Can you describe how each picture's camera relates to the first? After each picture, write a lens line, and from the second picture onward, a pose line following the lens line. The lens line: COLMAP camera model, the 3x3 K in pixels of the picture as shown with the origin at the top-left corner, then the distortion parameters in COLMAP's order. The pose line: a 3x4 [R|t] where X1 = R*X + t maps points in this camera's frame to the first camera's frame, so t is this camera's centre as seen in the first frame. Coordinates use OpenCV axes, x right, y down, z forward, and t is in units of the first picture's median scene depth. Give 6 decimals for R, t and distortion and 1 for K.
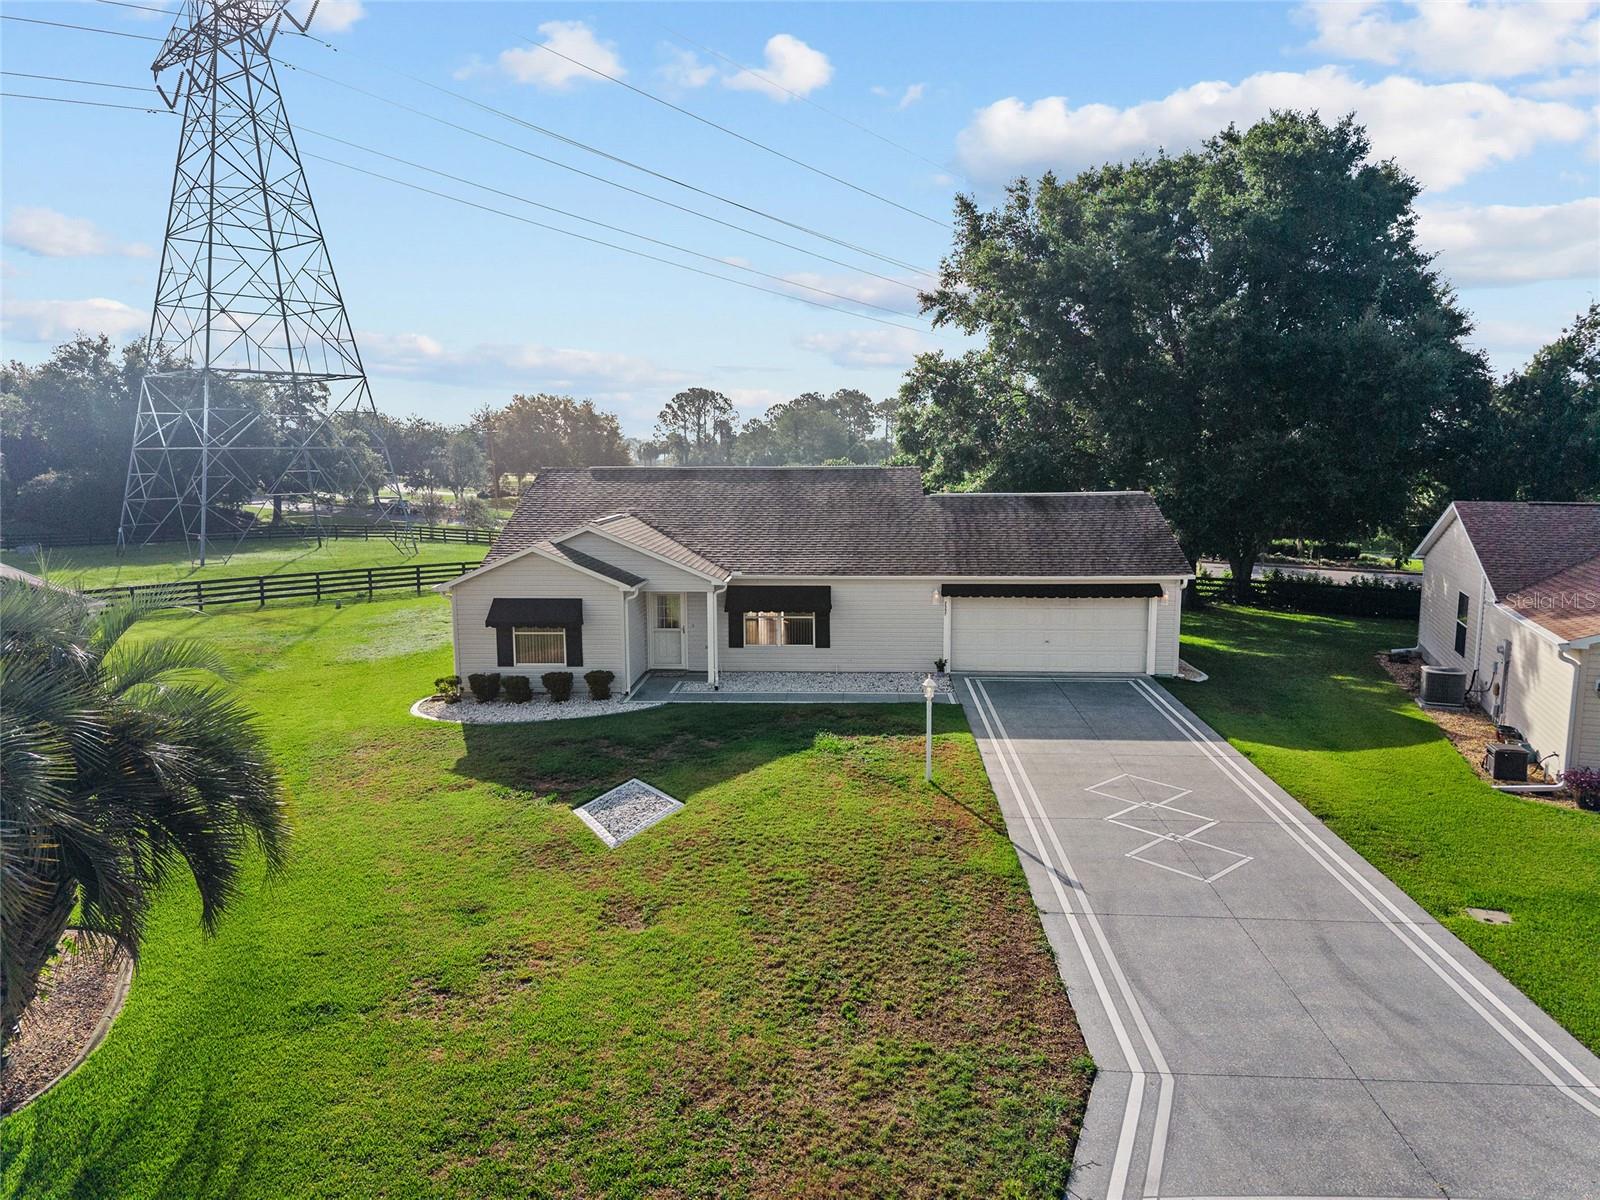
lens RADIAL K [[1074.7, 0, 796.8], [0, 1074.7, 588.9], [0, 0, 1]] dist [0.033295, -0.035407]
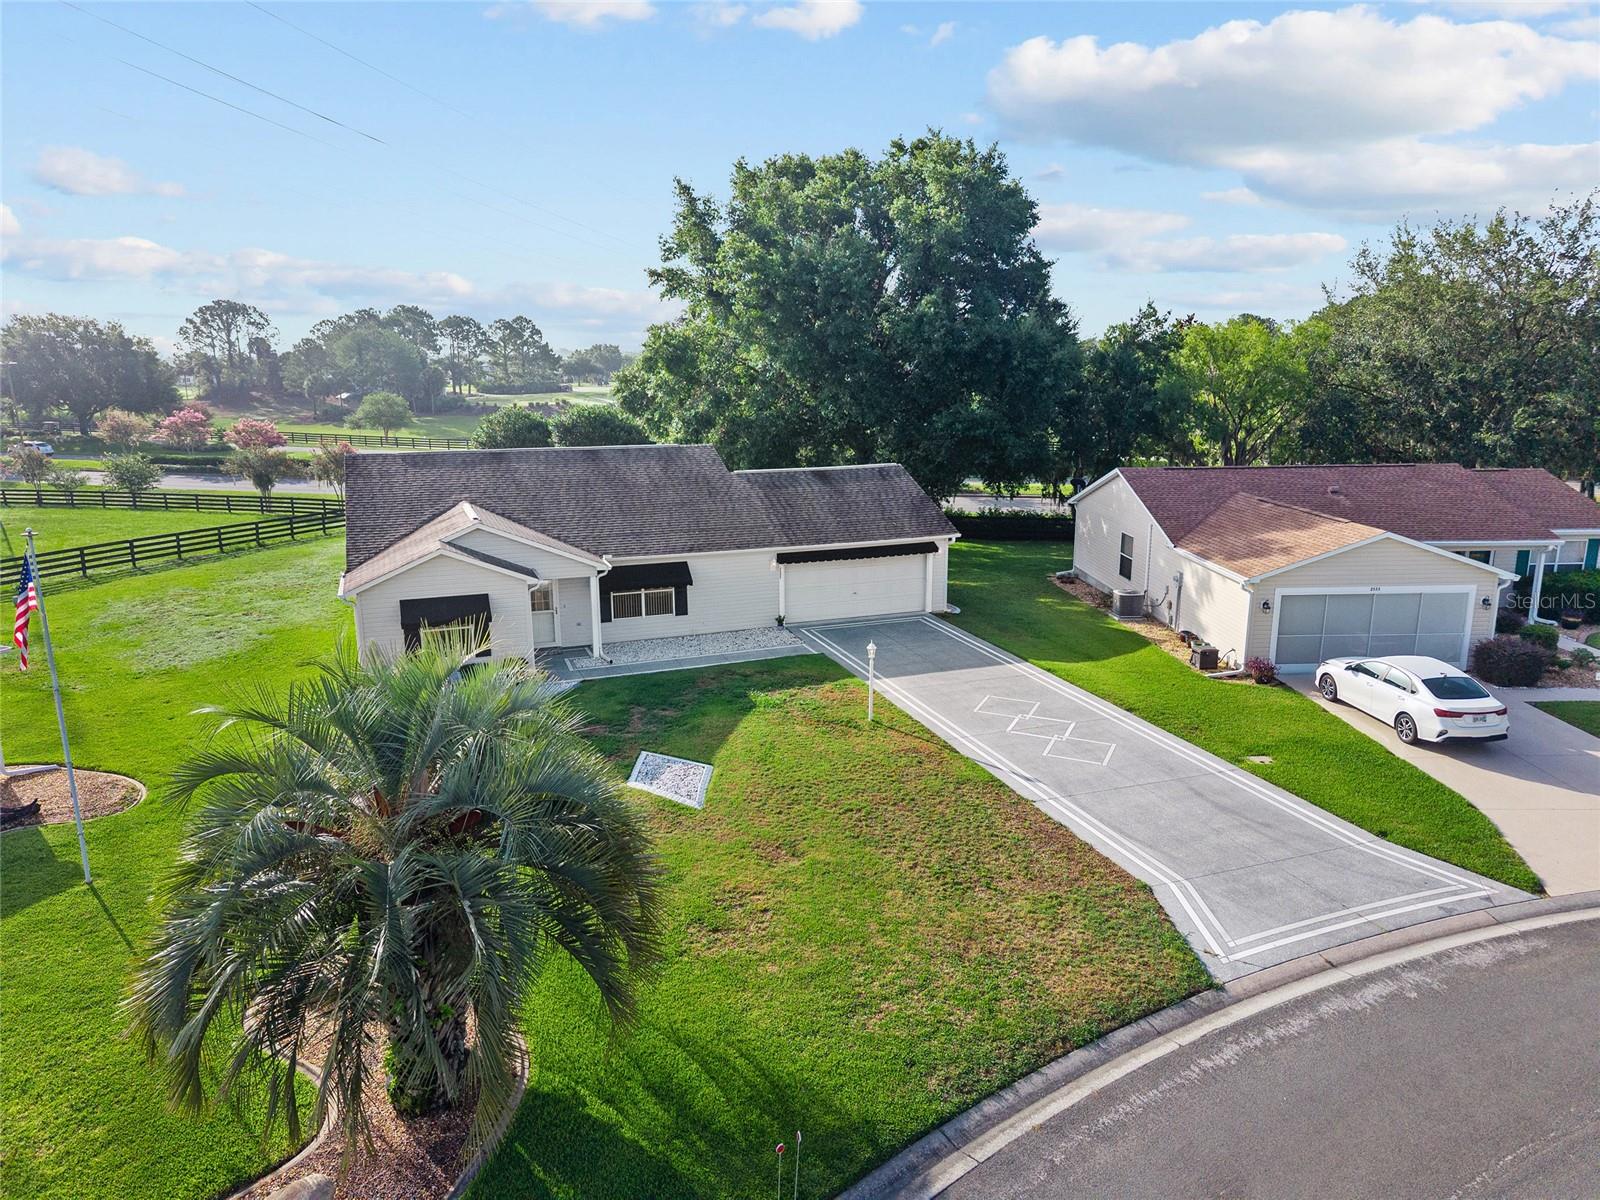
lens RADIAL K [[1074.7, 0, 799.1], [0, 1074.7, 587.6], [0, 0, 1]] dist [0.033295, -0.035407]
pose [[0.913594, -0.083517, 0.397958, -0.404272], [0.051982, 0.994638, 0.089402, -0.090301], [-0.403291, -0.060990, 0.913037, -0.128766]]
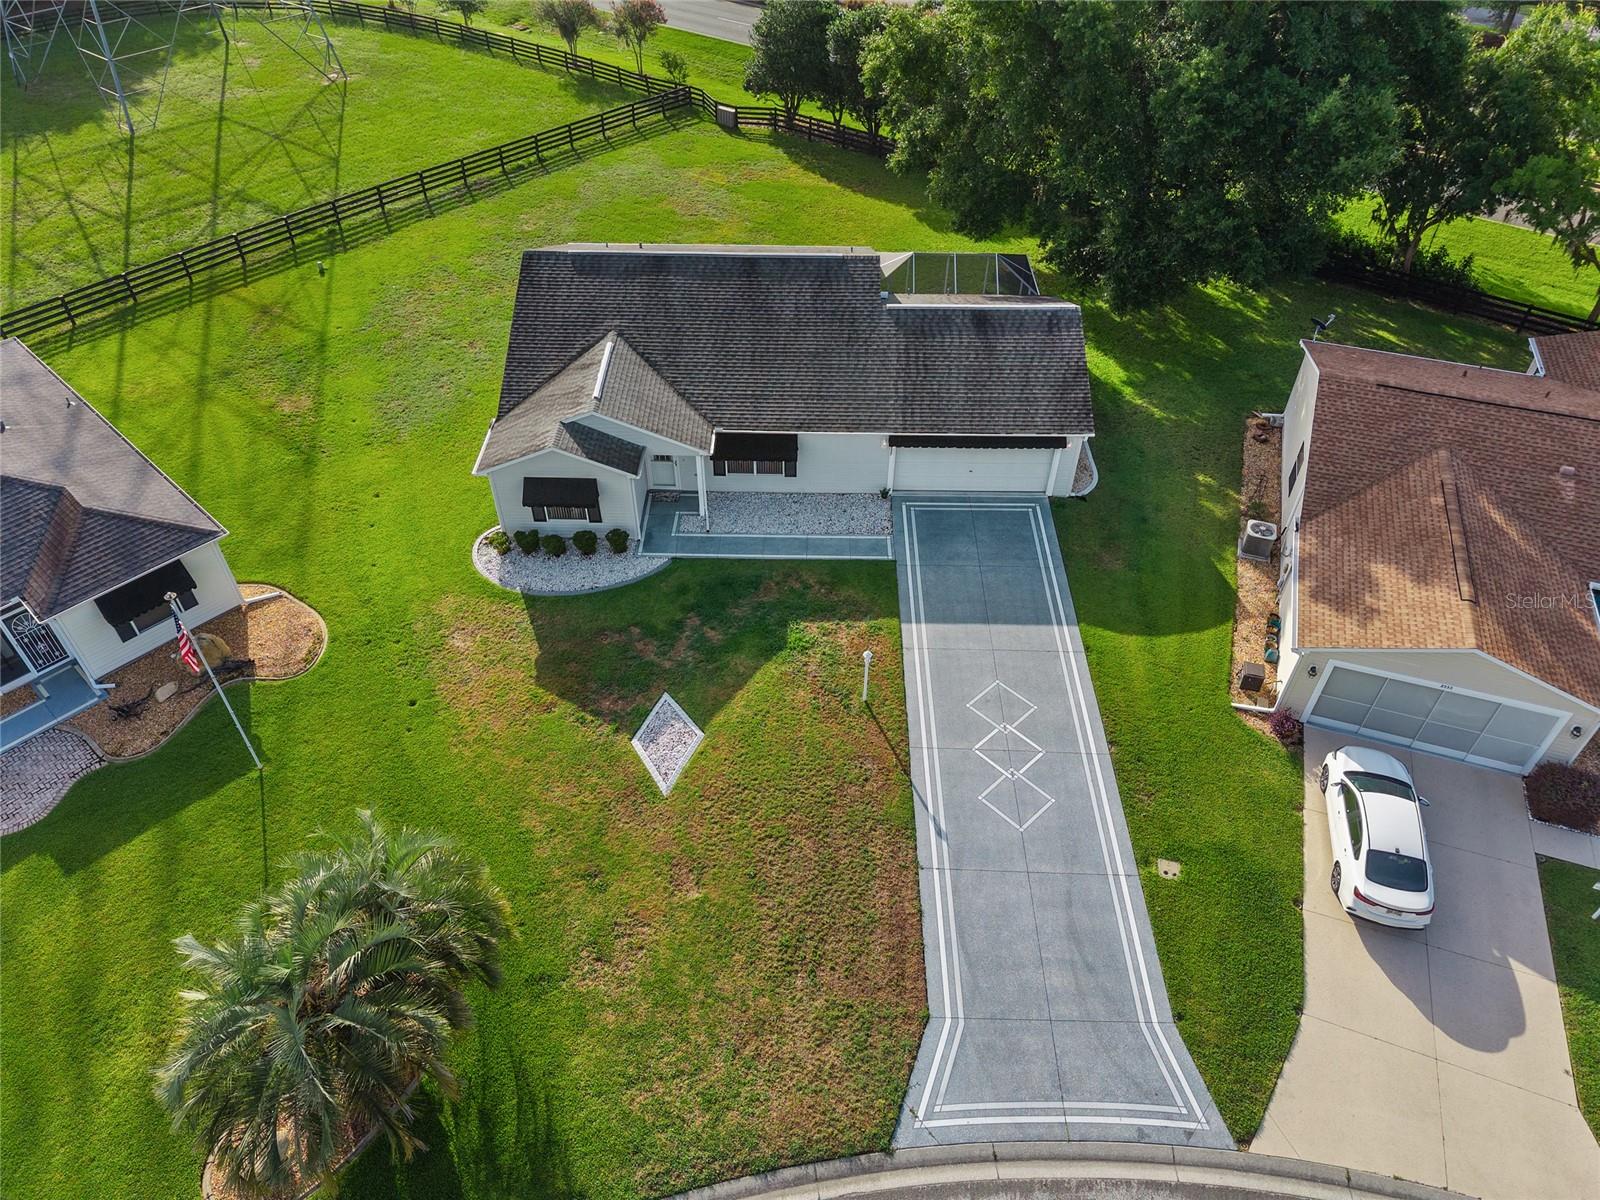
lens RADIAL K [[1074.7, 0, 798.3], [0, 1074.7, 598.5], [0, 0, 1]] dist [0.033295, -0.035407]
pose [[0.999162, -0.018901, 0.036296, -0.018240], [-0.005487, 0.817068, 0.576516, -0.692976], [-0.040553, -0.576232, 0.816280, -0.113120]]
